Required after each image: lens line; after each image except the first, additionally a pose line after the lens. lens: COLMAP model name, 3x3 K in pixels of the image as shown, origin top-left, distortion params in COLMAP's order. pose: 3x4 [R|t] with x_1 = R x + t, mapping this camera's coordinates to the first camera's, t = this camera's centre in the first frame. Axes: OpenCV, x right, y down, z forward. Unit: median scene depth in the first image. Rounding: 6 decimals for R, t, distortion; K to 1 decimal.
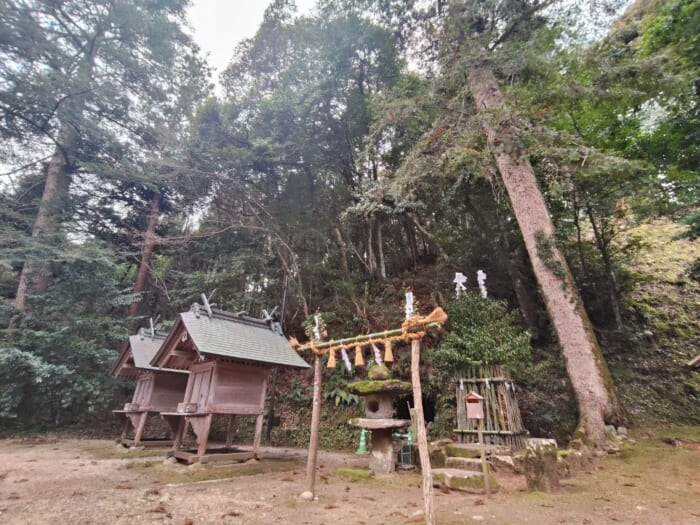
lens RADIAL K [[320.8, 0, 350.0], [0, 320.8, 262.5], [0, 0, 1]] dist [0.002243, 0.000184]
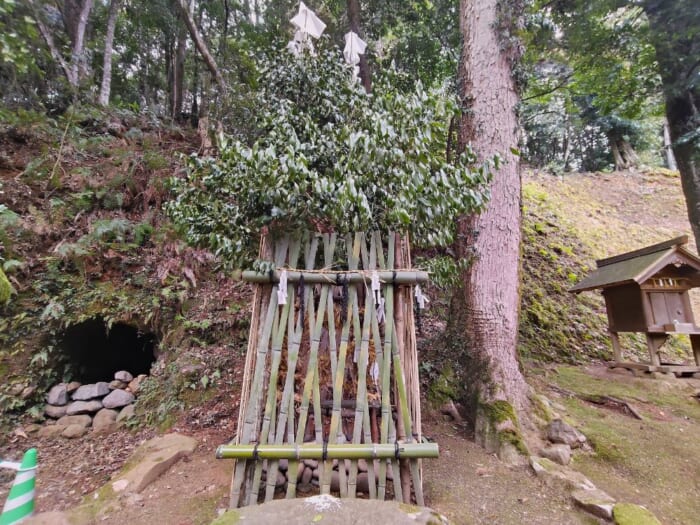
lens RADIAL K [[320.8, 0, 350.0], [0, 320.8, 262.5], [0, 0, 1]] dist [0.002243, 0.000184]
pose [[0.727237, 0.135118, 0.672956, 0.201005], [-0.278301, 0.954272, 0.109147, 0.312095], [-0.627436, -0.266660, 0.731585, 0.762052]]
